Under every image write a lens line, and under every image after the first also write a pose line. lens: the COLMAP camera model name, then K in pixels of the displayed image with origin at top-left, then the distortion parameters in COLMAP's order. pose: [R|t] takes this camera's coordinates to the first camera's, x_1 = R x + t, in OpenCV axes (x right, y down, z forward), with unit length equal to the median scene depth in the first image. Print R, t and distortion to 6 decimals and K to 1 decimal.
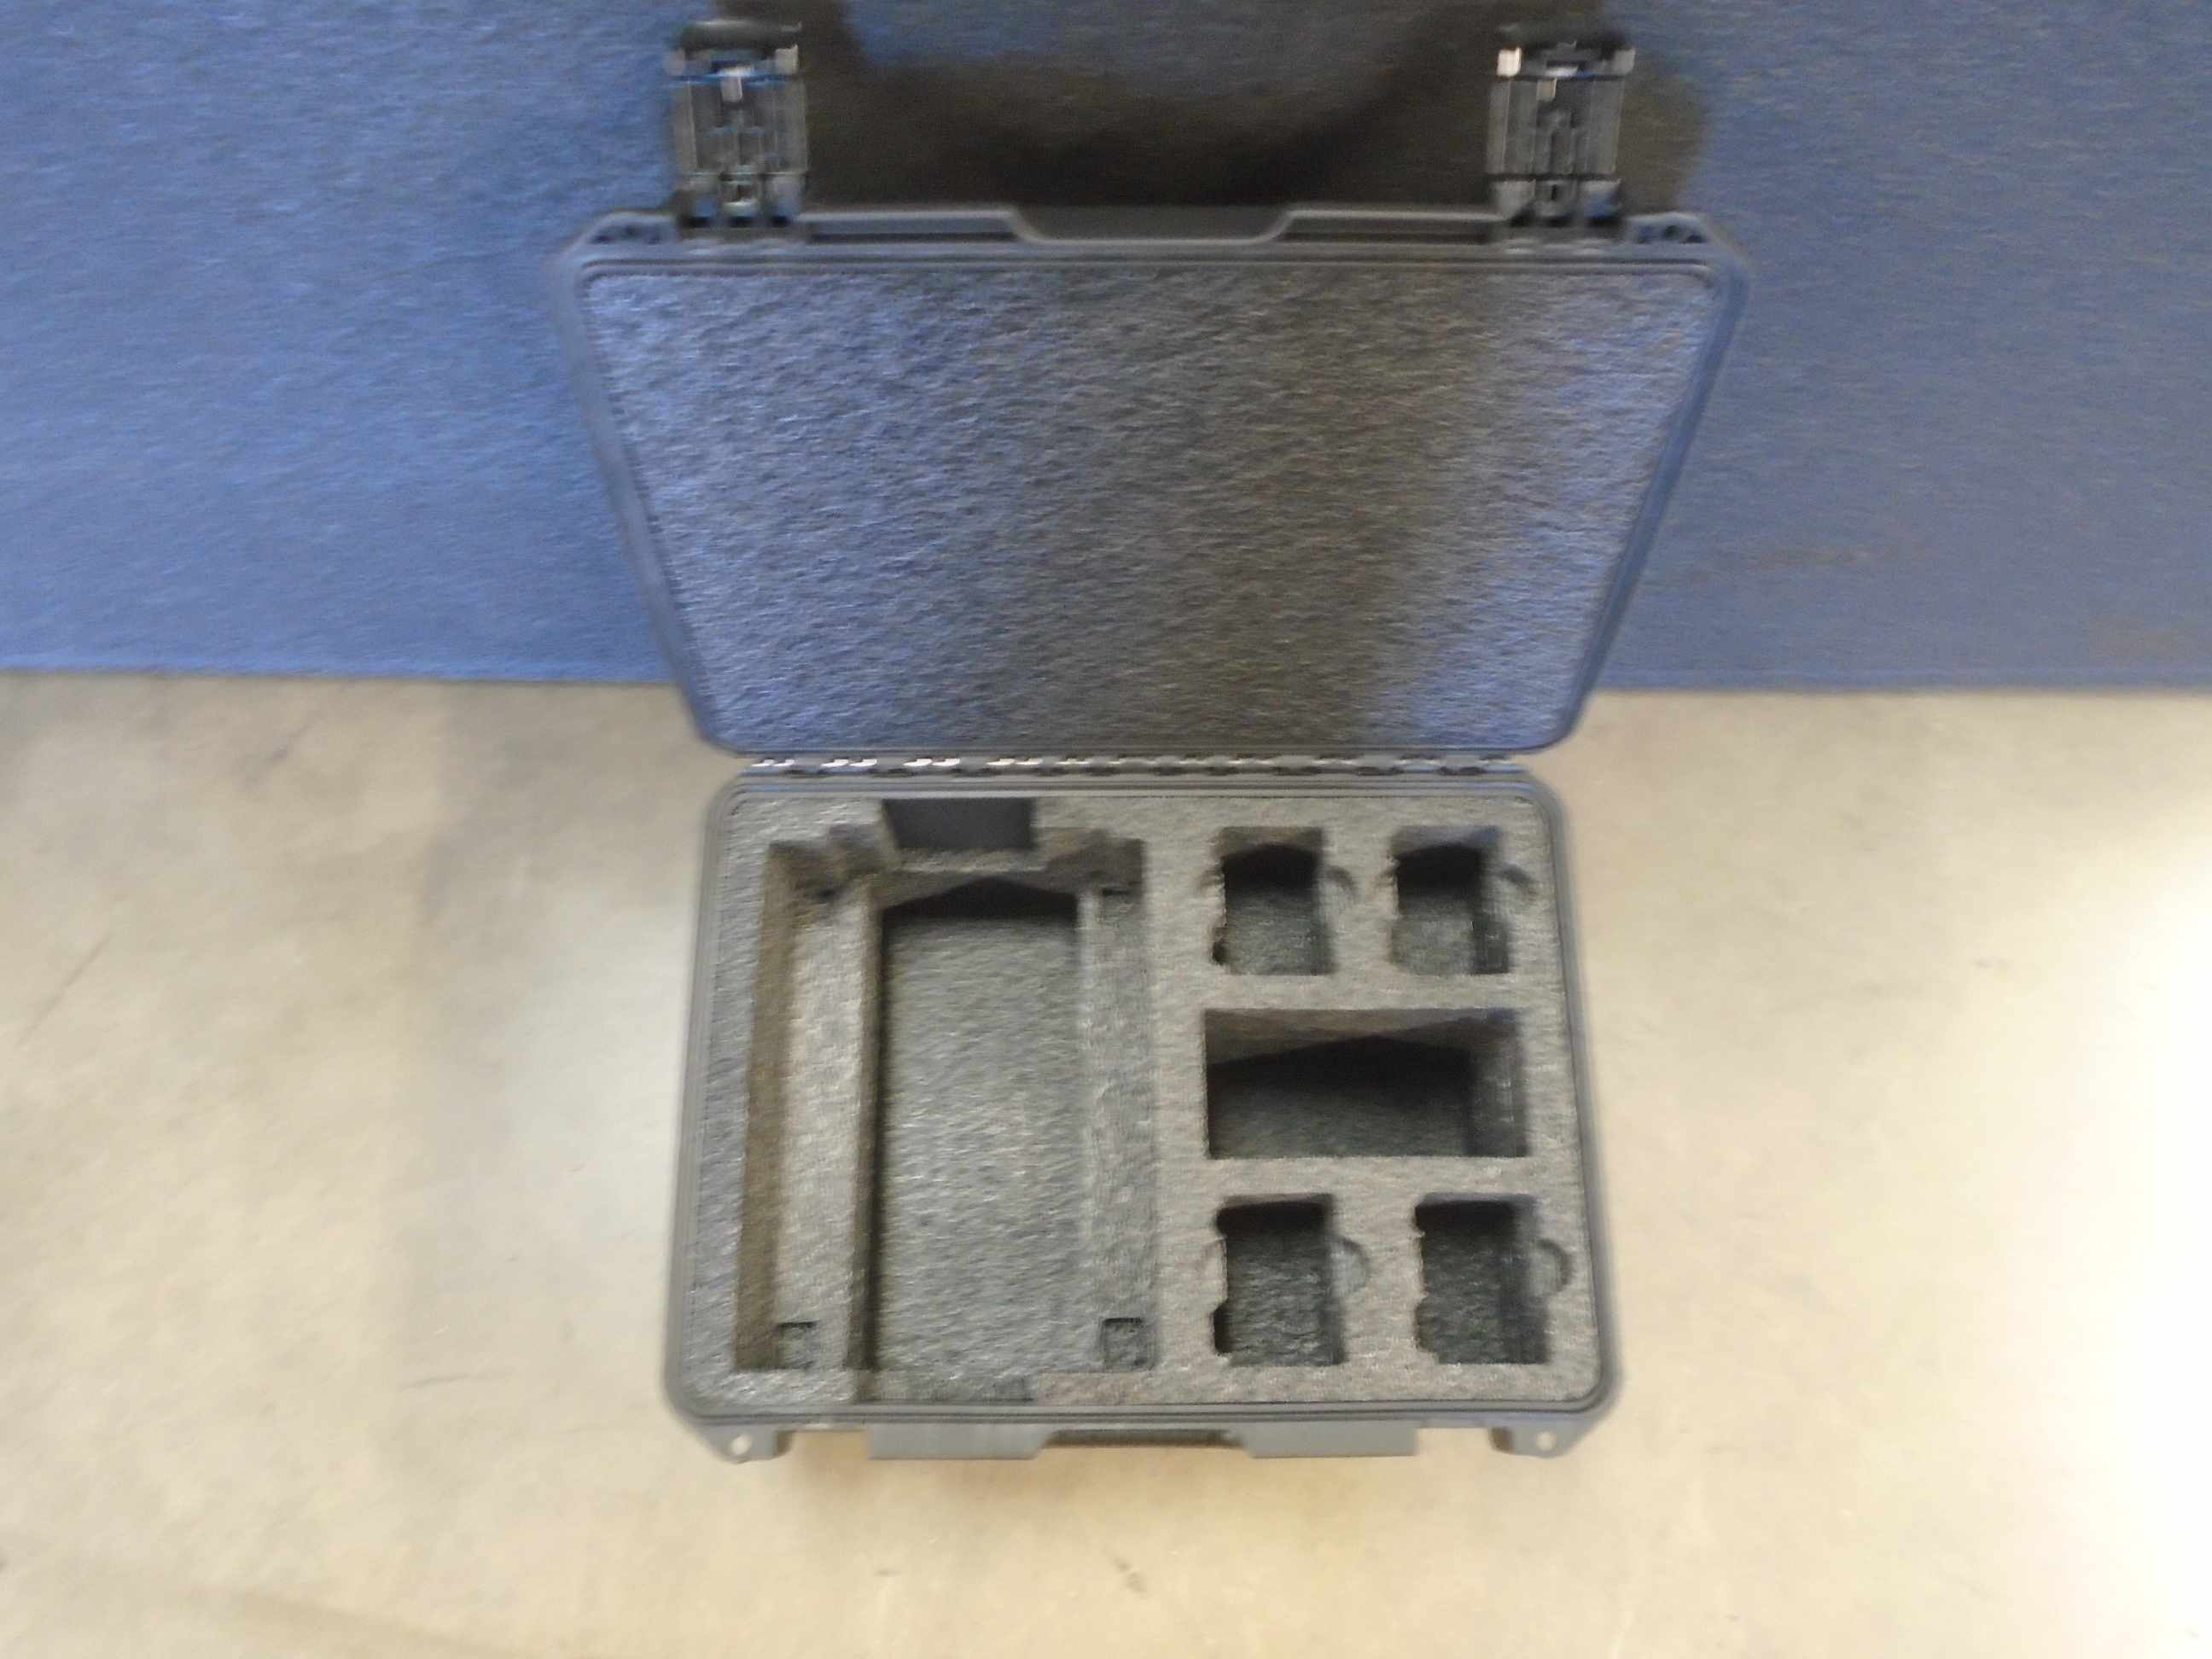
lens RADIAL K [[1704.0, 0, 1088.2], [0, 1704.0, 809.7], [0, 0, 1]] dist [-0.010453, 0.001579]
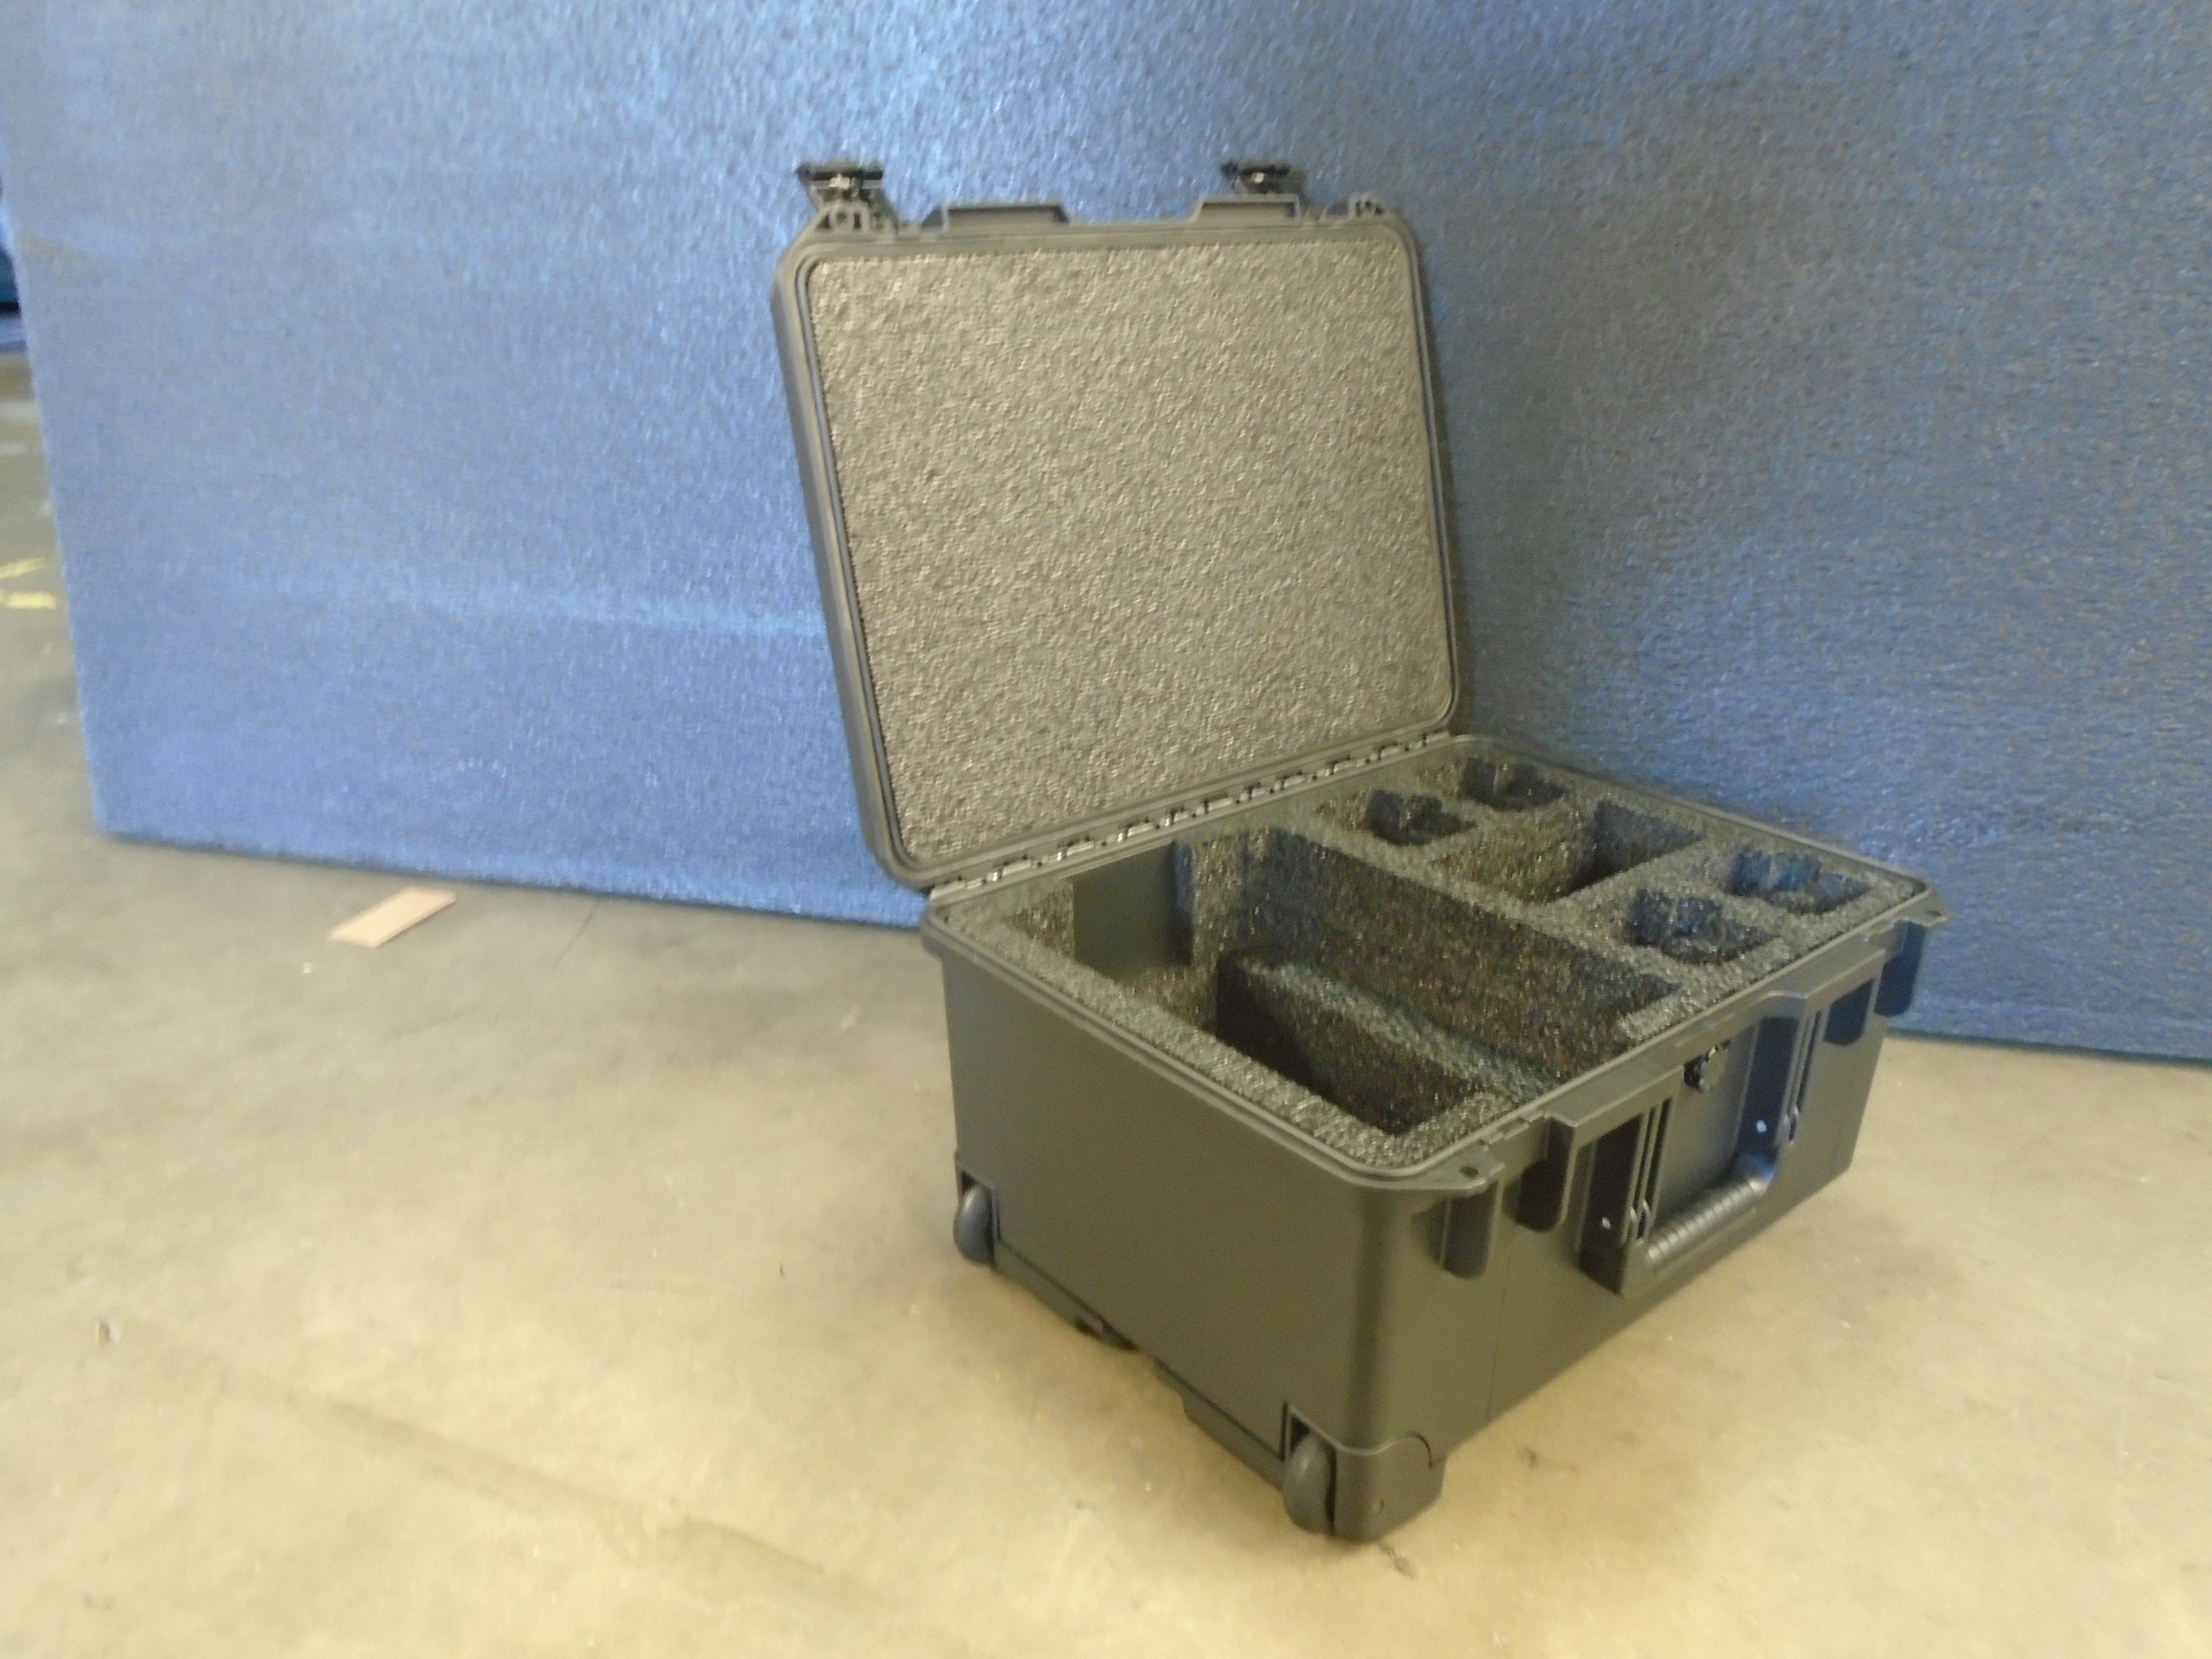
lens RADIAL K [[1704.0, 0, 1086.8], [0, 1704.0, 811.6], [0, 0, 1]] dist [-0.010453, 0.001579]
pose [[0.979037, 0.089628, -0.182903, -0.001556], [-0.197126, 0.642949, -0.740107, 0.860563], [0.051263, 0.760647, 0.647139, 0.248076]]
